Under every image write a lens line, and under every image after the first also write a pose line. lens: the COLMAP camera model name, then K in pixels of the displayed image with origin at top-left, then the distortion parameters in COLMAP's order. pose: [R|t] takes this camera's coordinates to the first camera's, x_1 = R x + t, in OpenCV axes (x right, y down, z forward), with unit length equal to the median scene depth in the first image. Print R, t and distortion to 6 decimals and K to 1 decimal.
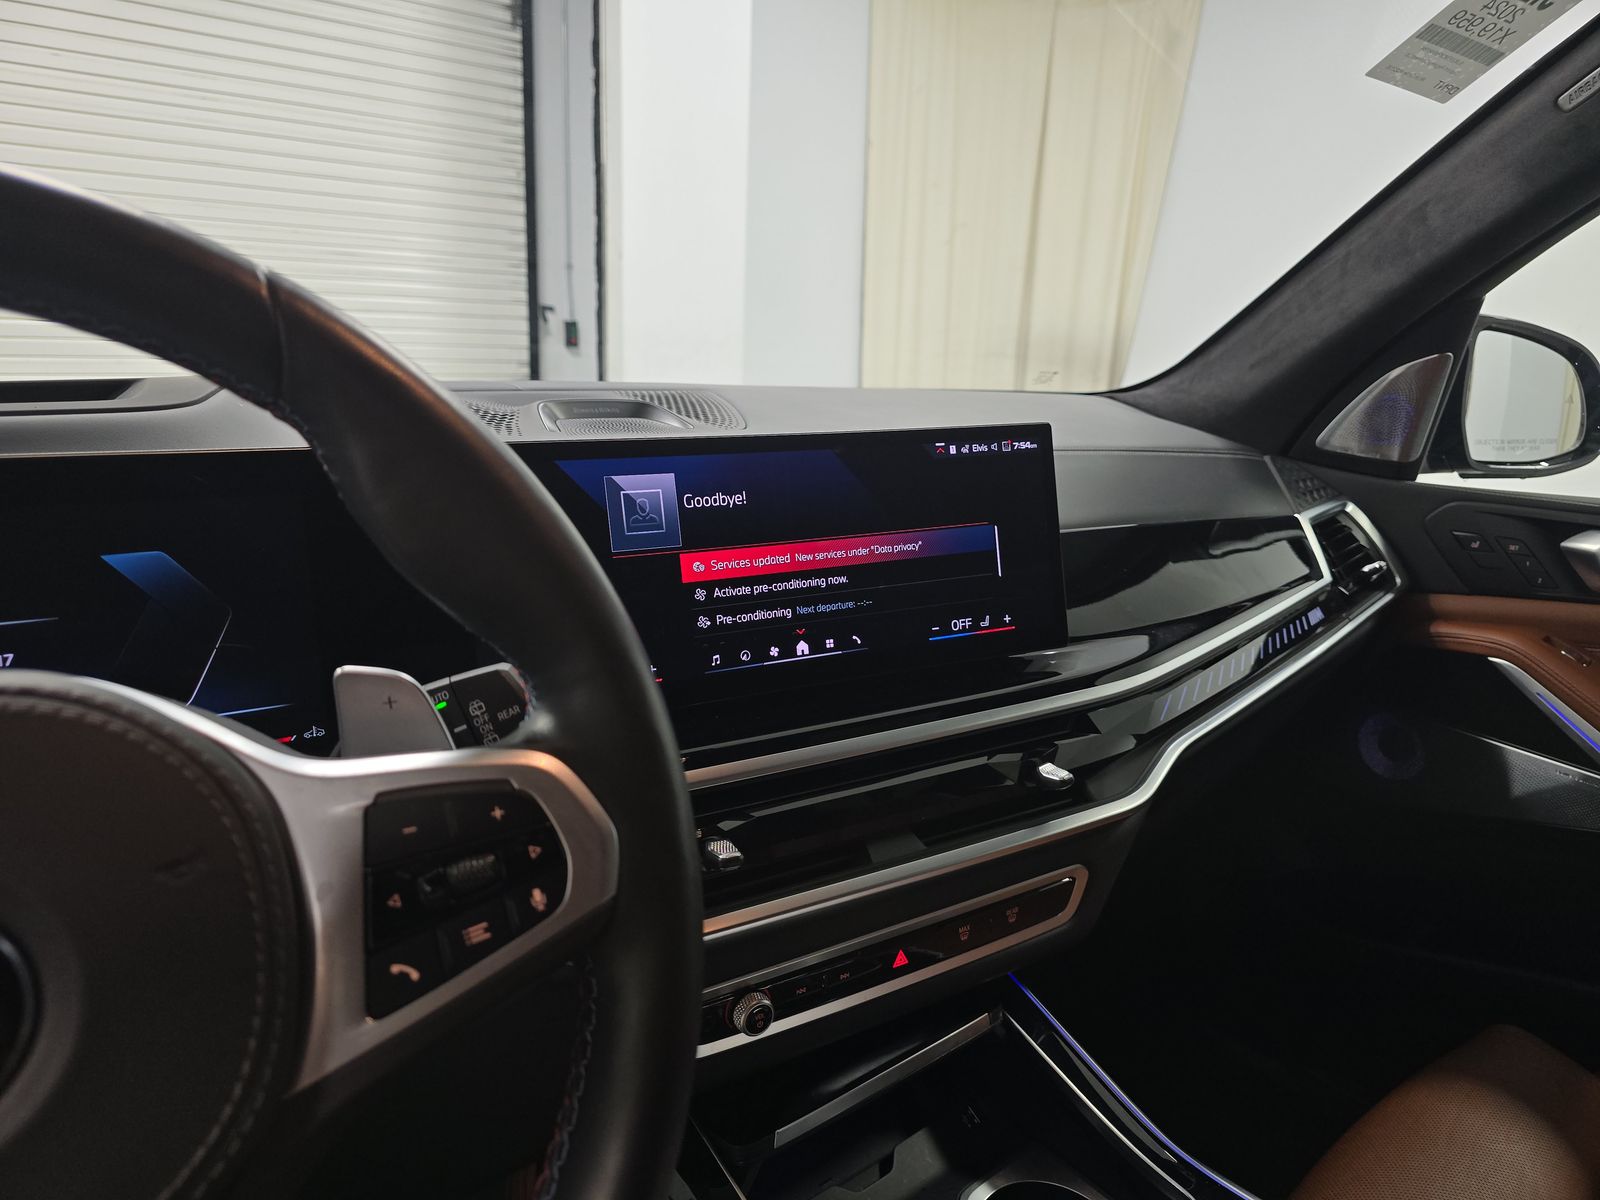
lens RADIAL K [[1090.7, 0, 800.0], [0, 1090.7, 600.0], [0, 0, 1]] dist [0.027292, -0.047330]
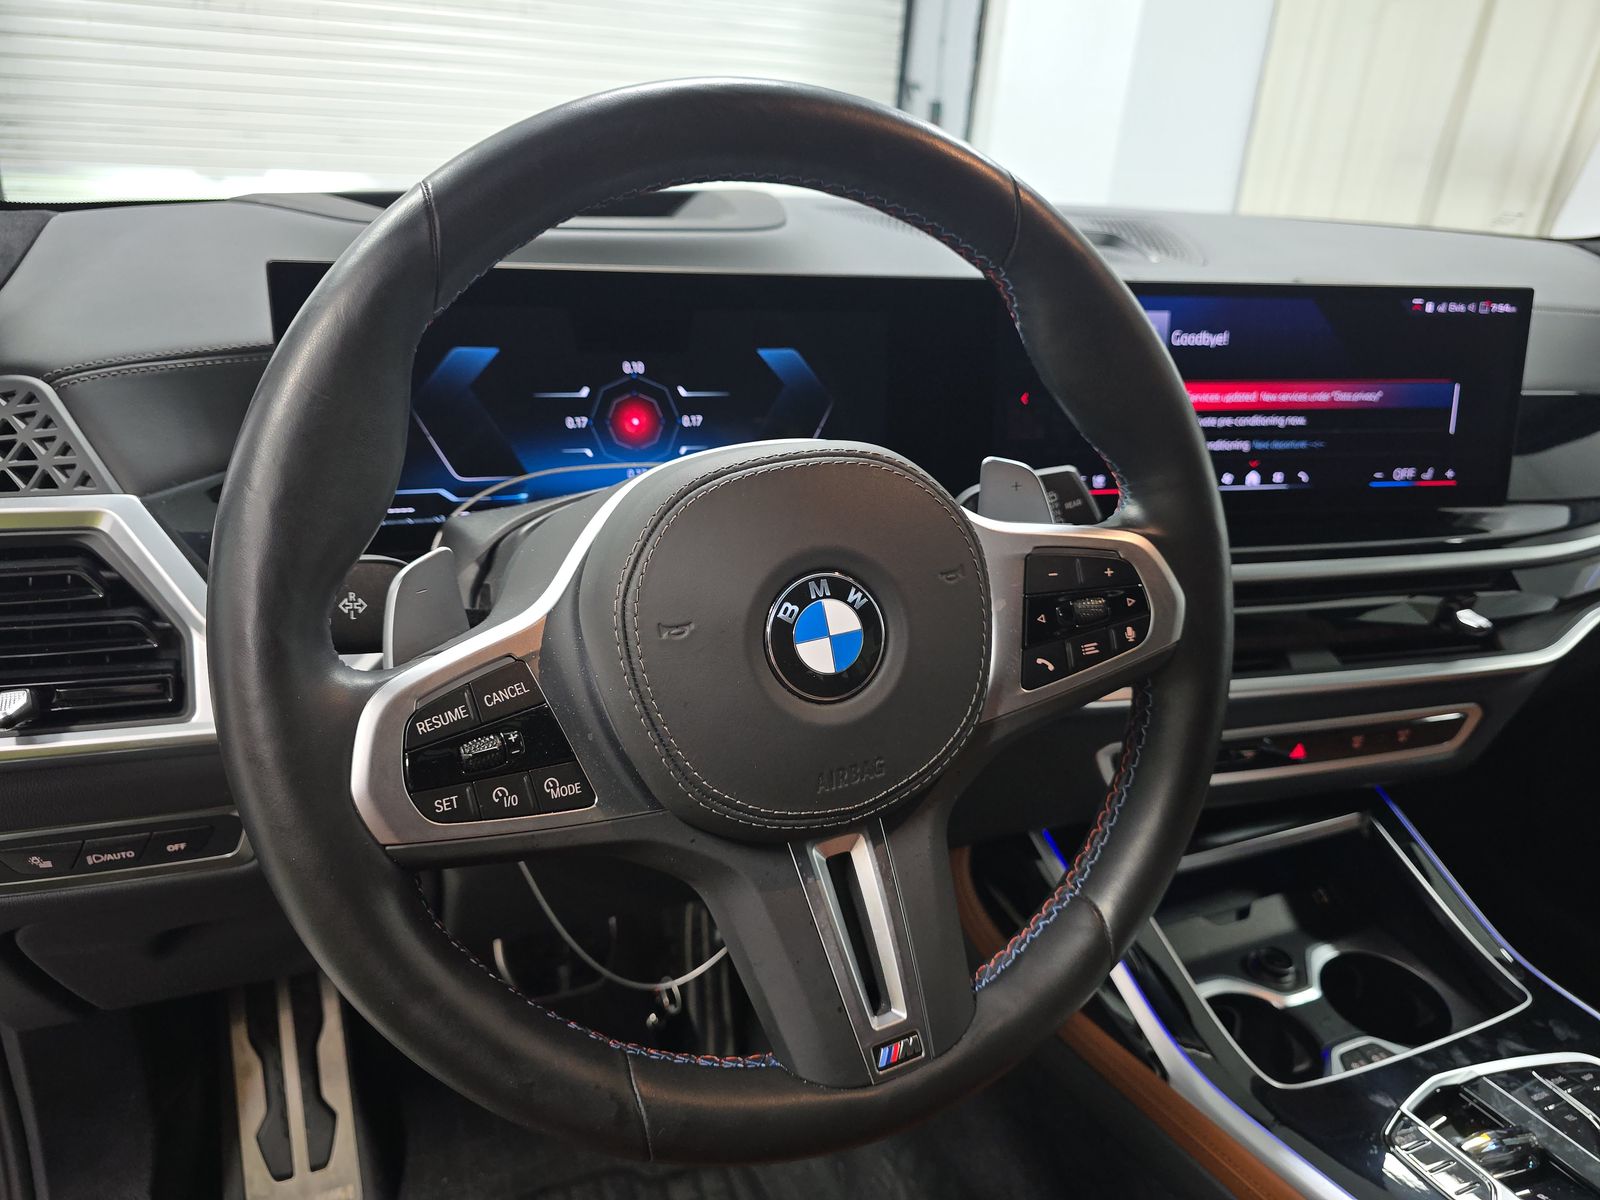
lens RADIAL K [[1090.7, 0, 800.0], [0, 1090.7, 600.0], [0, 0, 1]] dist [0.027292, -0.047330]
pose [[0.954431, 0.153725, -0.255794, -0.134831], [-0.105104, 0.975356, 0.193992, -0.003535], [0.279312, -0.158267, 0.947067, -0.229194]]
